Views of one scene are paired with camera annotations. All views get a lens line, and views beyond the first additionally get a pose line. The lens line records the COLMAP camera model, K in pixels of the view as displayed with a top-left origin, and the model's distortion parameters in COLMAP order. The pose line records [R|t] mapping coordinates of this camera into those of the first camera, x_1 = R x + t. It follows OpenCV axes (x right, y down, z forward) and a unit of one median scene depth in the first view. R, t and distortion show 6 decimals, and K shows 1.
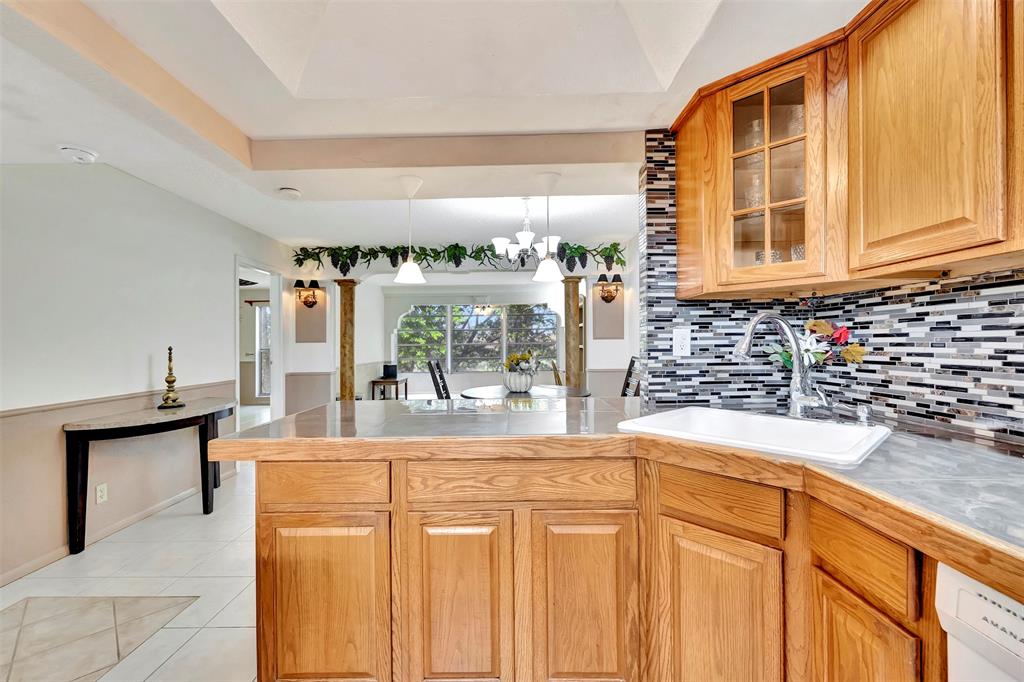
lens RADIAL K [[429.4, 0, 511.7], [0, 429.4, 340.0], [0, 0, 1]] dist [-0.001183, 0.000595]
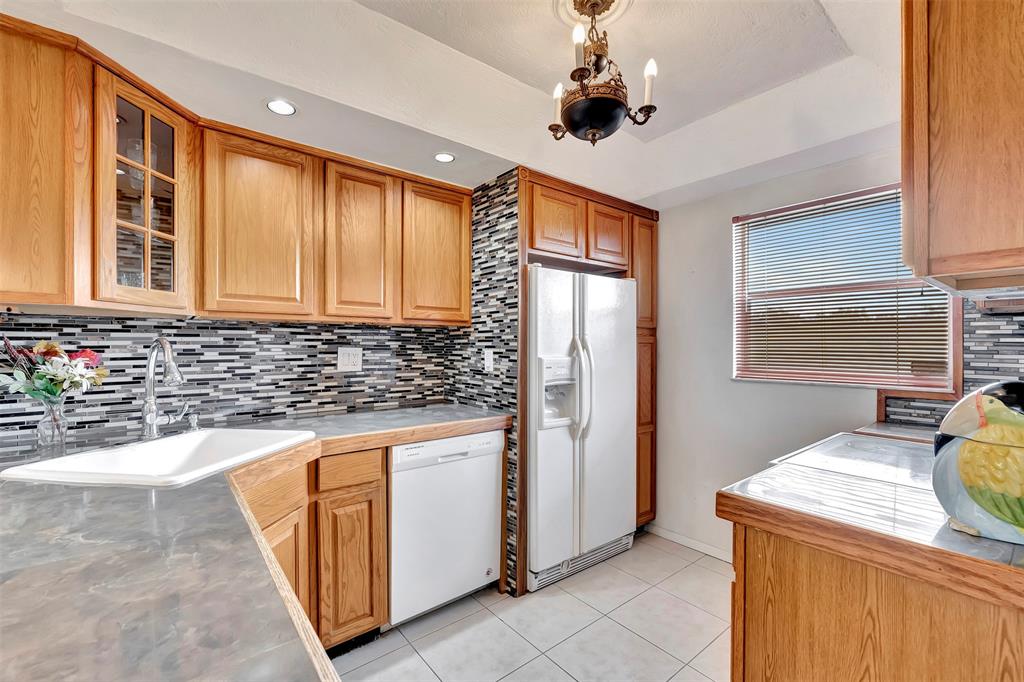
lens RADIAL K [[429.4, 0, 510.5], [0, 429.4, 349.1], [0, 0, 1]] dist [-0.001183, 0.000595]
pose [[-0.624148, 0.007133, 0.781274, -0.732962], [0.004955, 0.999974, -0.005171, -0.028064], [-0.781291, 0.000643, -0.624167, 1.003161]]
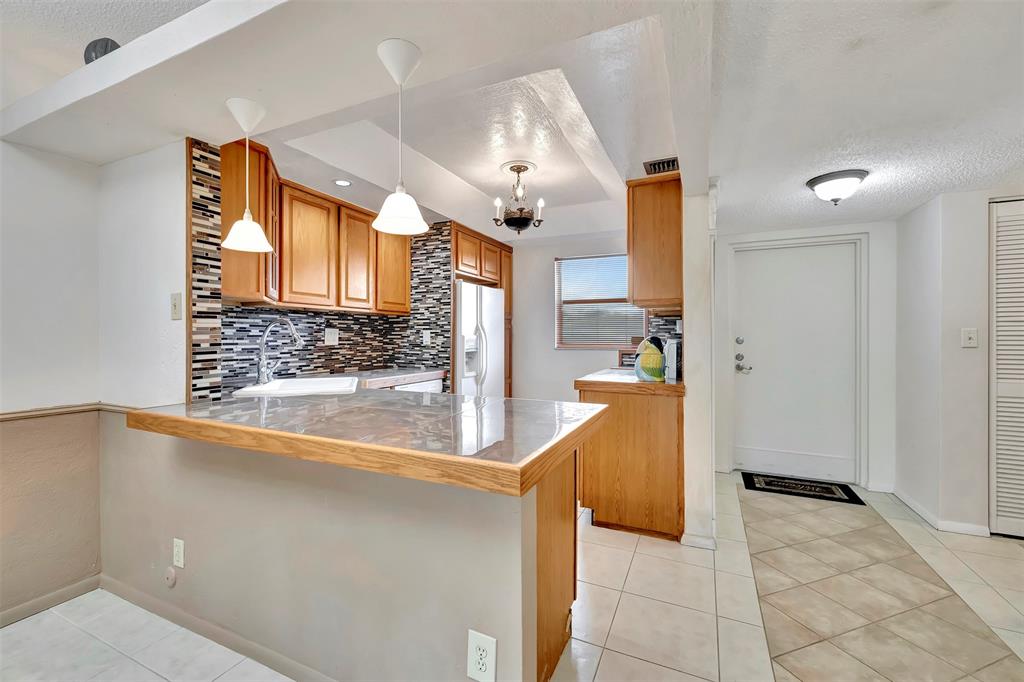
lens RADIAL K [[429.4, 0, 509.6], [0, 429.4, 340.6], [0, 0, 1]] dist [-0.001183, 0.000595]
pose [[-0.909031, 0.008745, 0.416637, -0.933837], [0.009225, 0.999957, -0.000862, 0.031990], [-0.416627, 0.003060, -0.909072, 2.202040]]
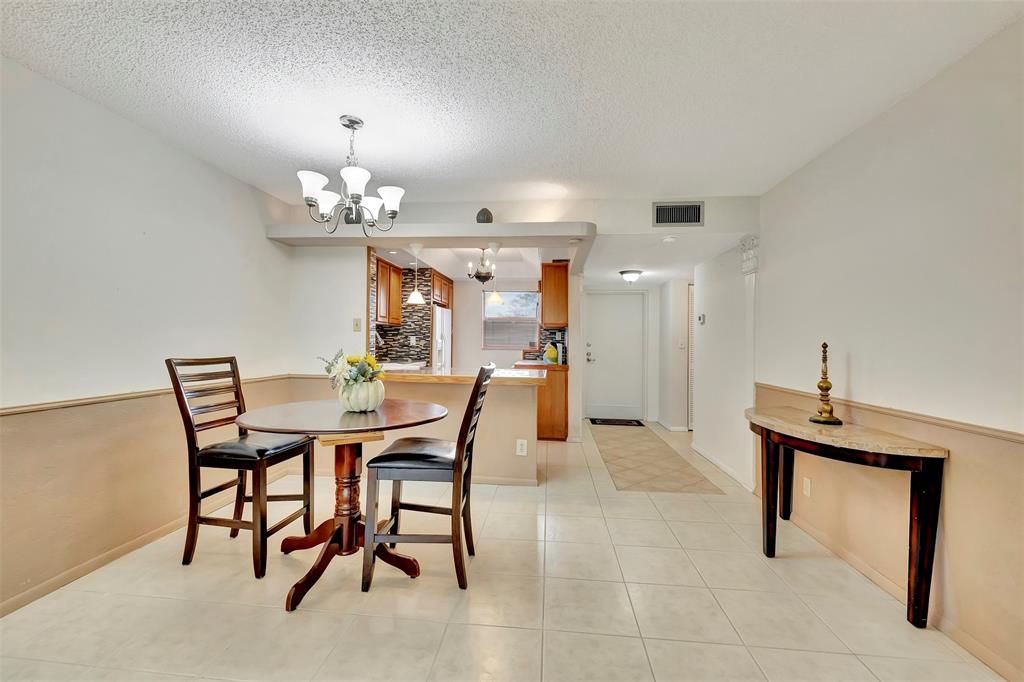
lens RADIAL K [[429.4, 0, 513.3], [0, 429.4, 342.5], [0, 0, 1]] dist [-0.001183, 0.000595]
pose [[-0.996122, 0.000232, 0.087977, -0.698978], [-0.000152, 0.999991, -0.004355, 0.040868], [-0.087978, -0.004352, -0.996113, 4.029486]]
